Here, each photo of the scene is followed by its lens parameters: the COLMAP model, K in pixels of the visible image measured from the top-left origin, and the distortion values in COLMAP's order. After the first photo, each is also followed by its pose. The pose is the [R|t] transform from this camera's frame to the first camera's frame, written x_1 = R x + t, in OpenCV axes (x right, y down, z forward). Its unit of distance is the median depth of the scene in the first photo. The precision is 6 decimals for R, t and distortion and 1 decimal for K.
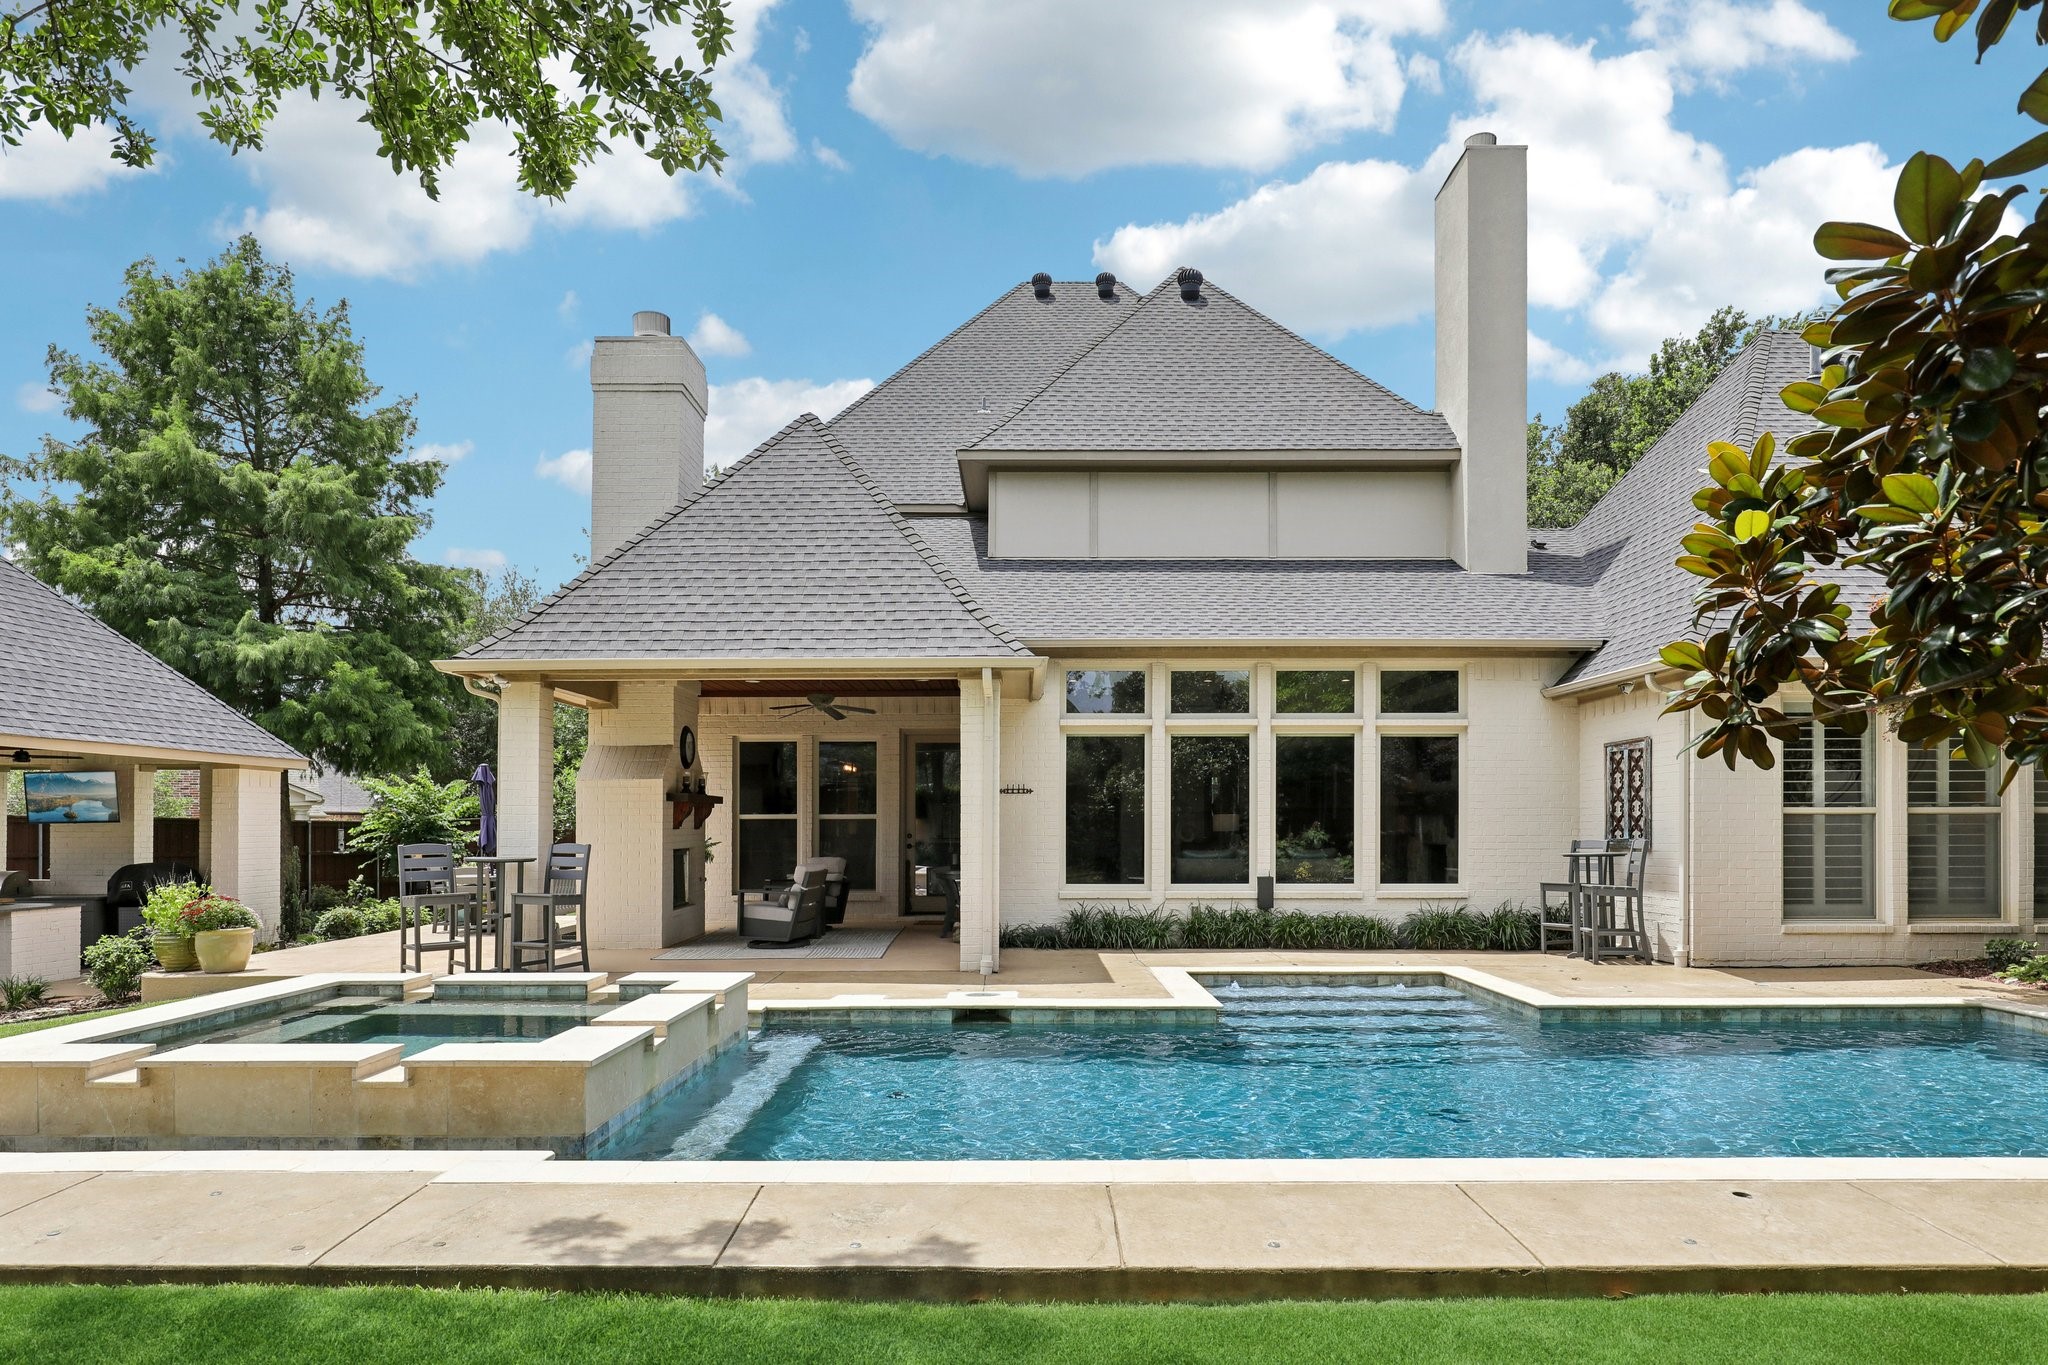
lens RADIAL K [[1258.9, 0, 1024.0], [0, 1258.9, 682.5], [0, 0, 1]] dist [-0.005811, -0.001779]
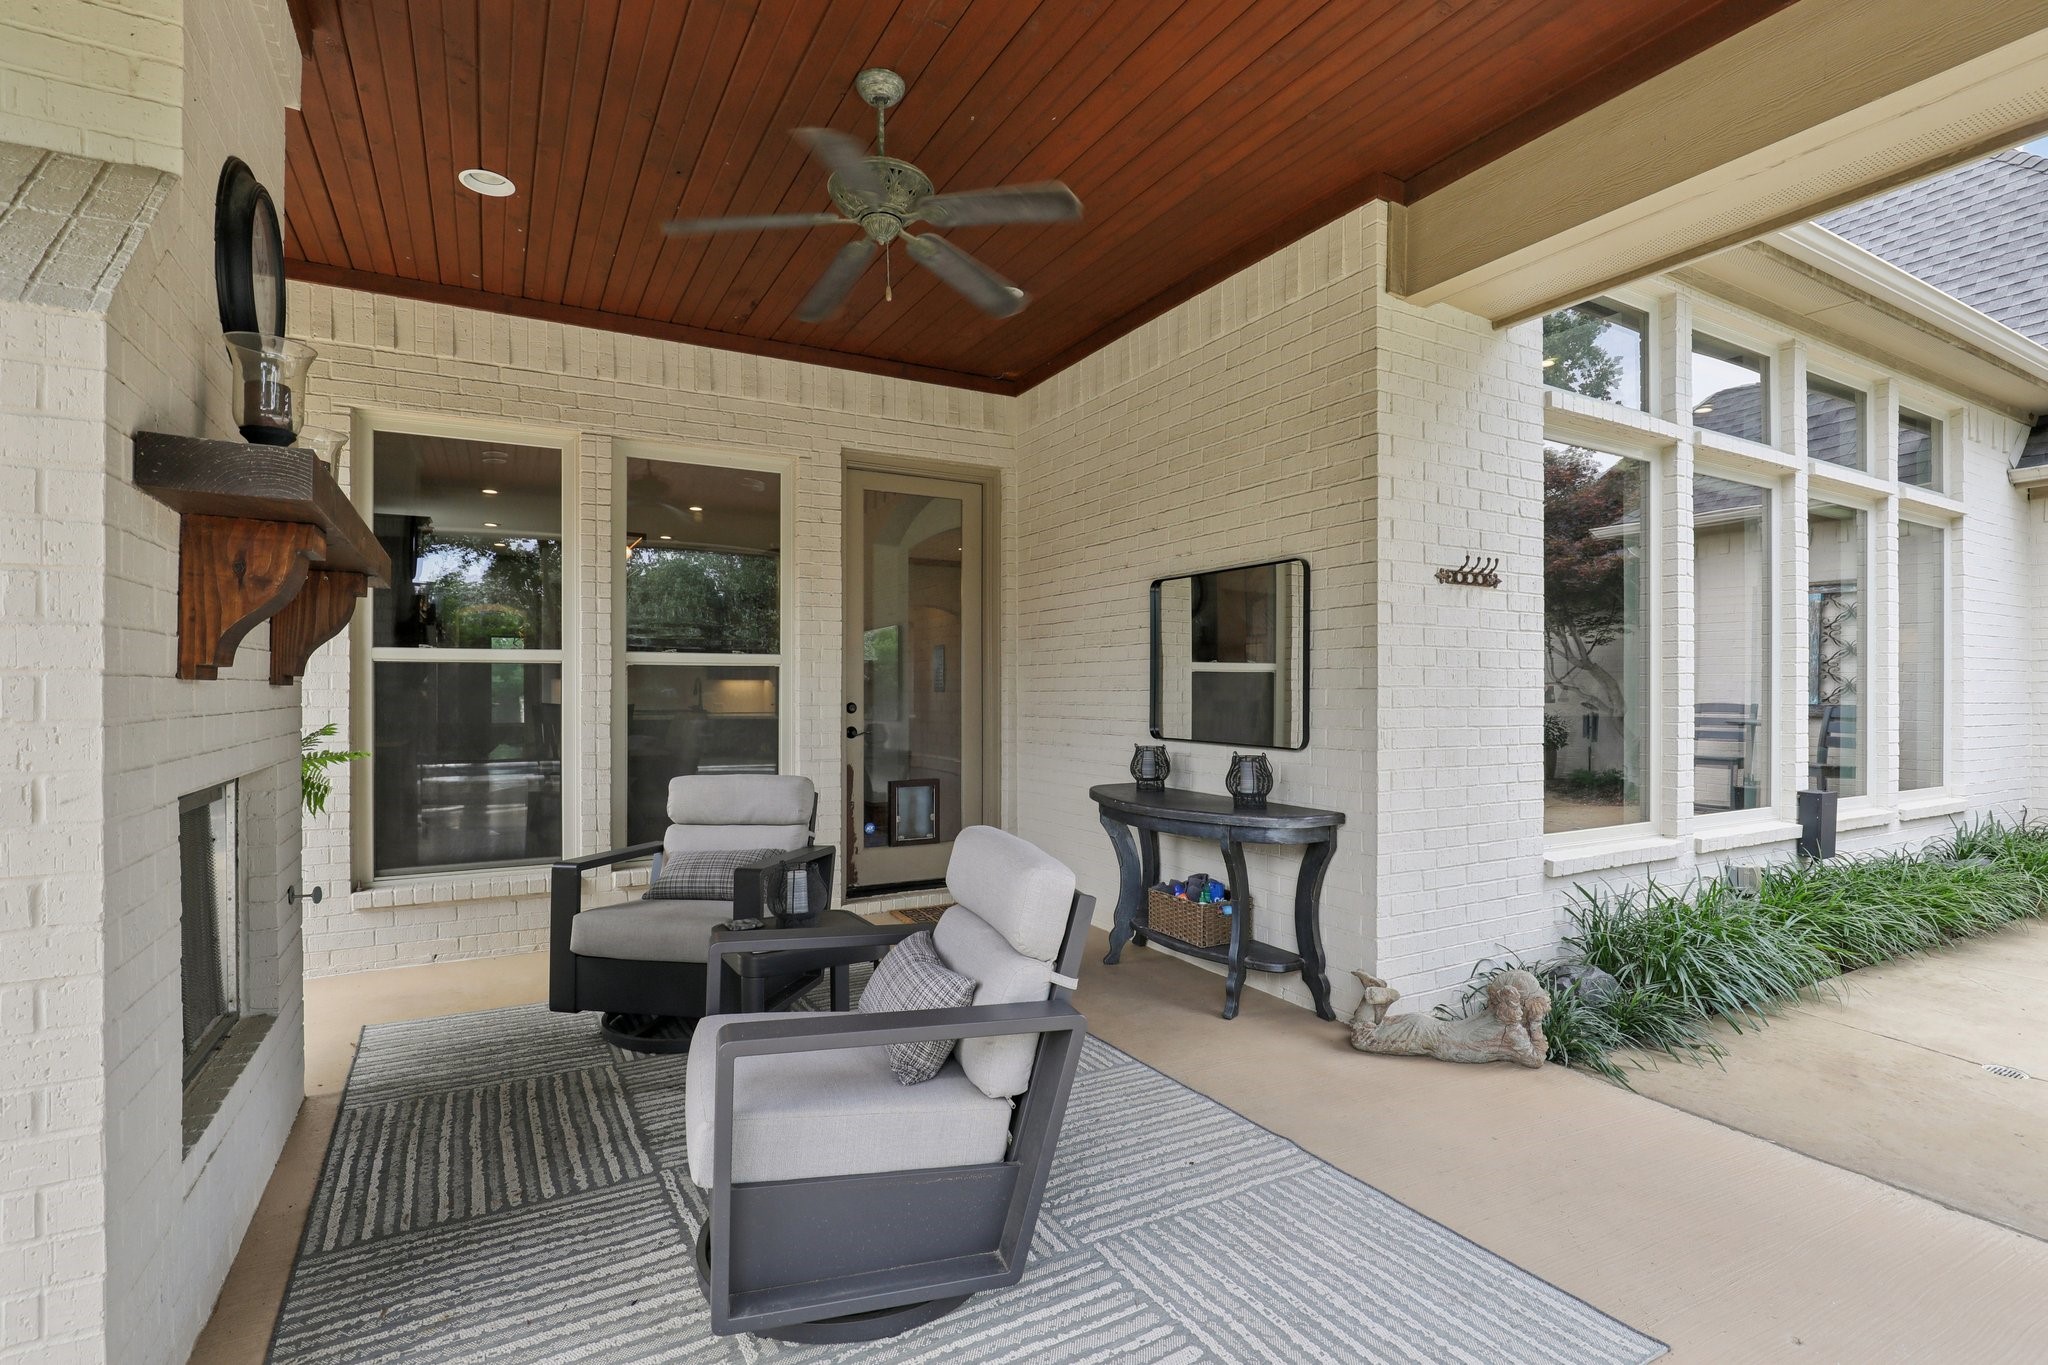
lens RADIAL K [[956.1, 0, 1024.0], [0, 956.1, 682.5], [0, 0, 1]] dist [0.000550, 0.000036]
pose [[0.867779, 0.003980, 0.496935, -0.244893], [-0.057564, 0.994042, 0.092560, 0.097759], [-0.493605, -0.108927, 0.862838, 0.835510]]
